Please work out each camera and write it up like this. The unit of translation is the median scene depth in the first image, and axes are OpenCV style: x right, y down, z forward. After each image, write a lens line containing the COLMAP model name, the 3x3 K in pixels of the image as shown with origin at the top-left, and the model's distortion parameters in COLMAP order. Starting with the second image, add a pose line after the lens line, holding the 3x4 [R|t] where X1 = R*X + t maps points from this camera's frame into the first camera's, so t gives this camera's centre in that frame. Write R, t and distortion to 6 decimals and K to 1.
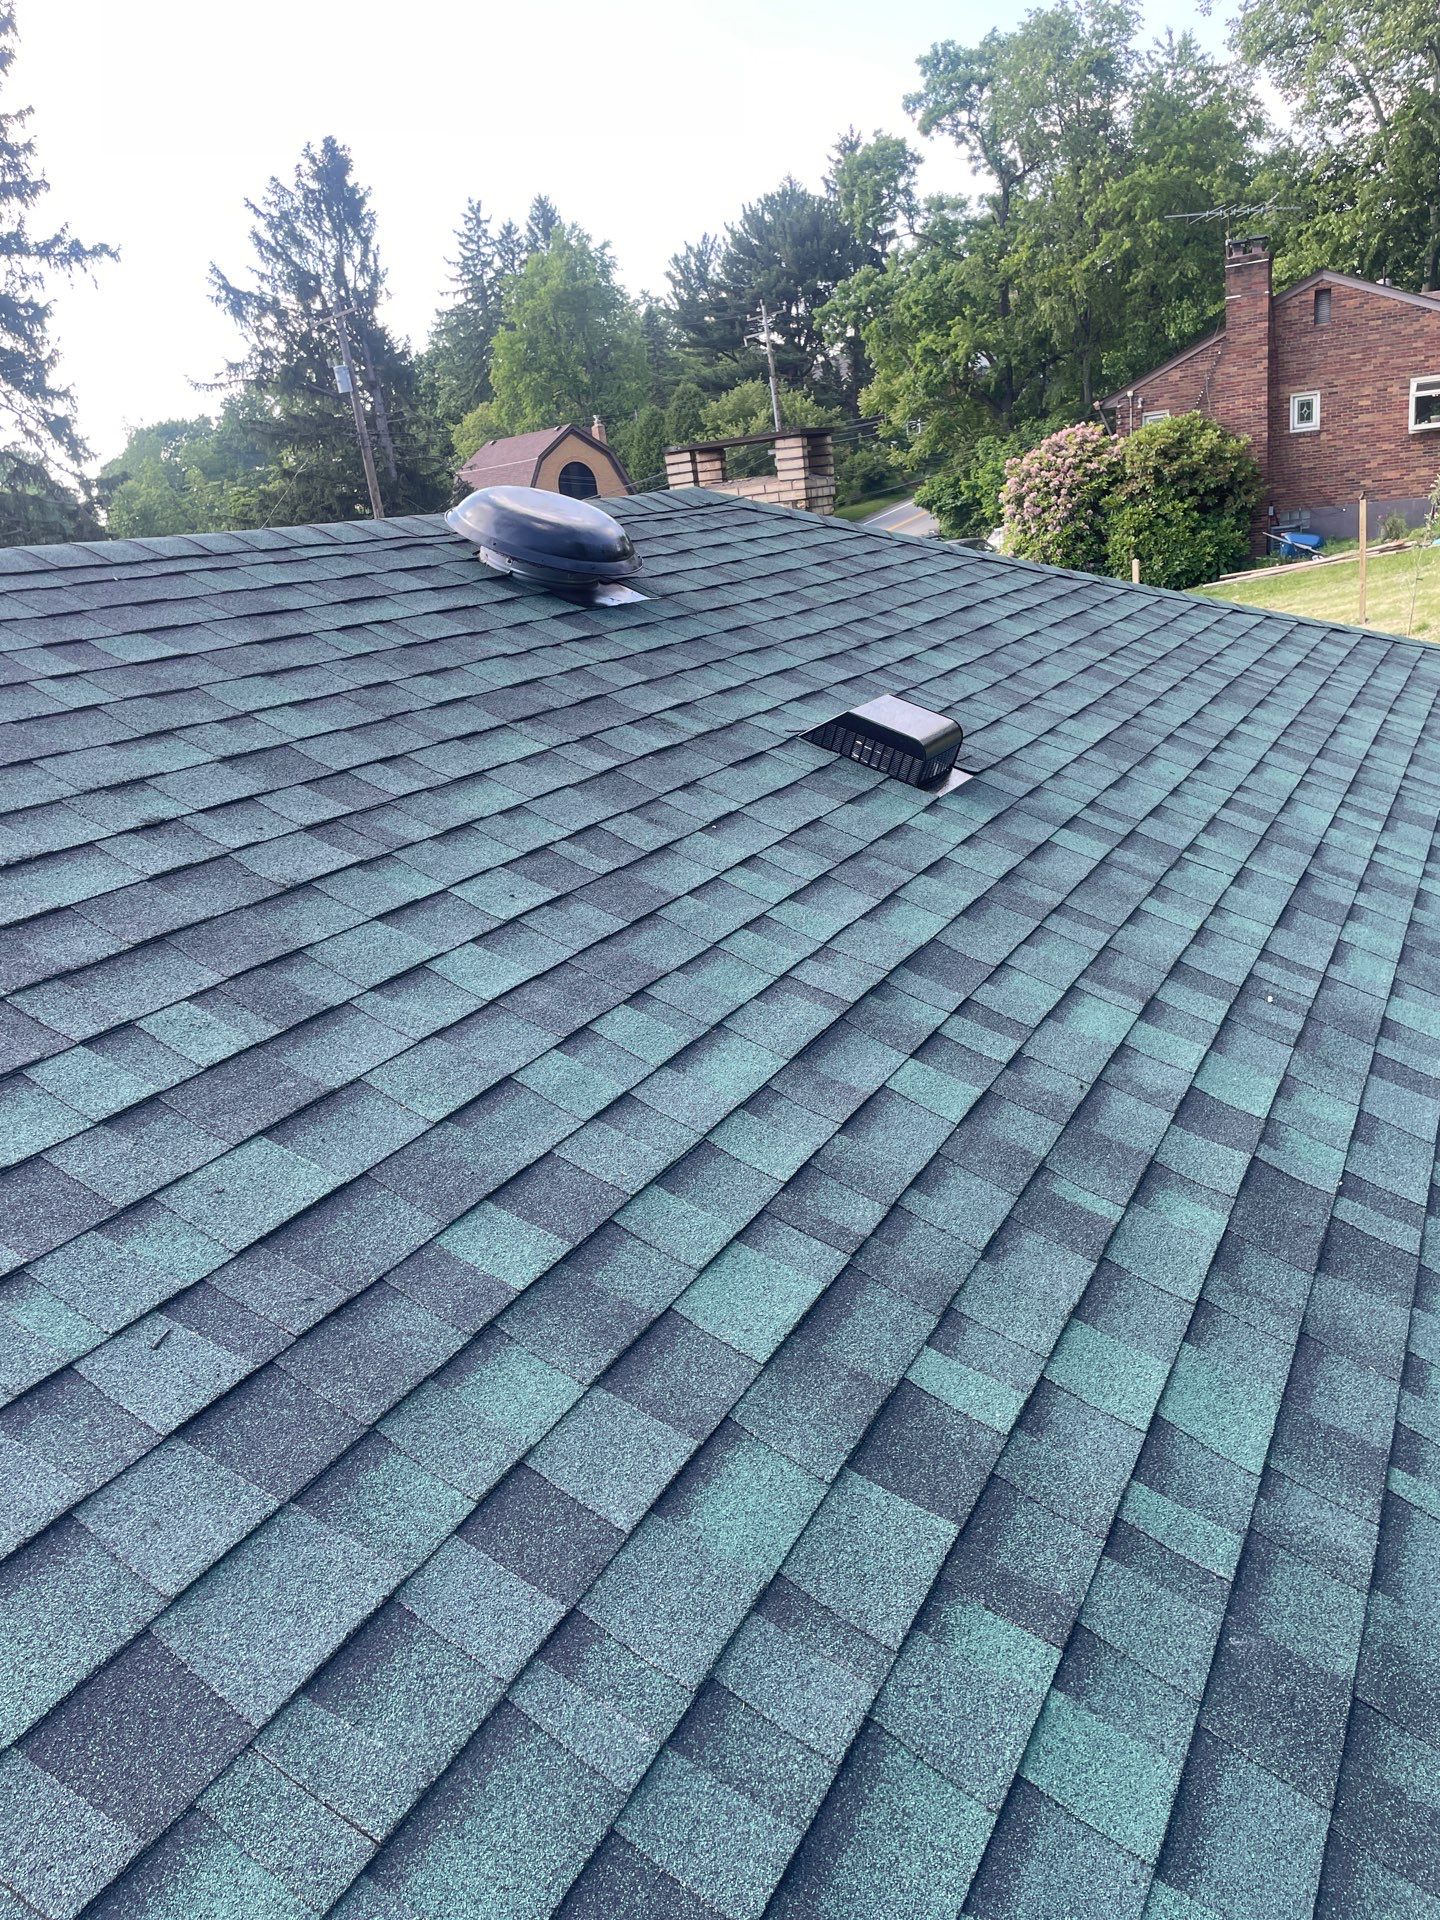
lens RADIAL K [[1476.2, 0, 720.0], [0, 1476.2, 960.0], [0, 0, 1]] dist [0.103196, -0.136248]
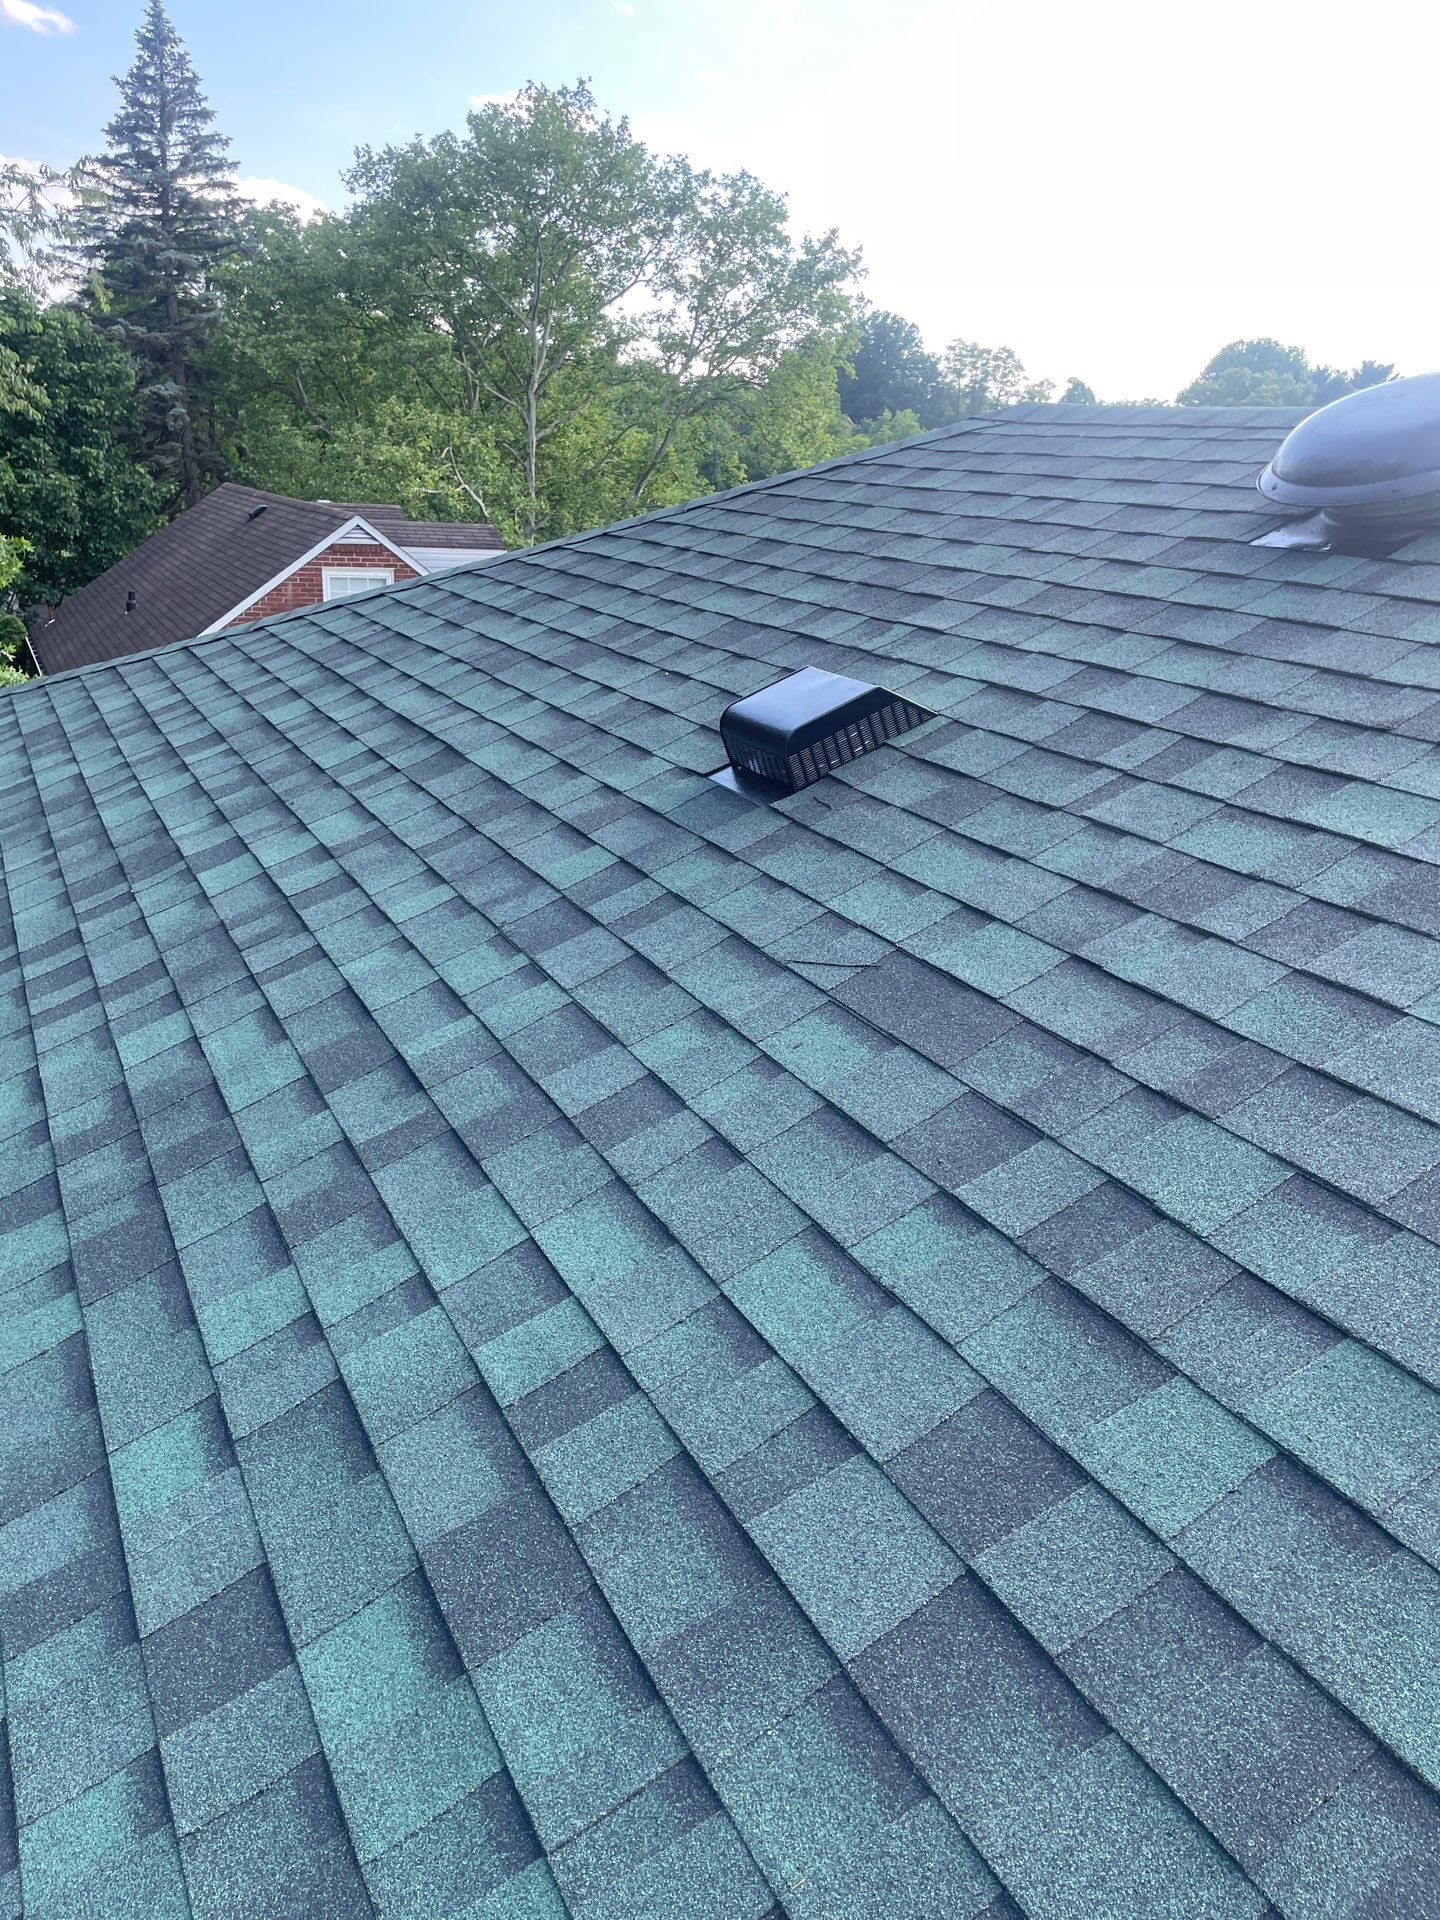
lens RADIAL K [[1470.7, 0, 732.2], [0, 1470.7, 960.0], [0, 0, 1]] dist [0.115027, -0.141487]
pose [[-0.582880, 0.333441, -0.740992, 0.885623], [-0.228847, 0.807645, 0.543450, -0.539534], [0.779667, 0.486340, -0.394453, 1.559302]]
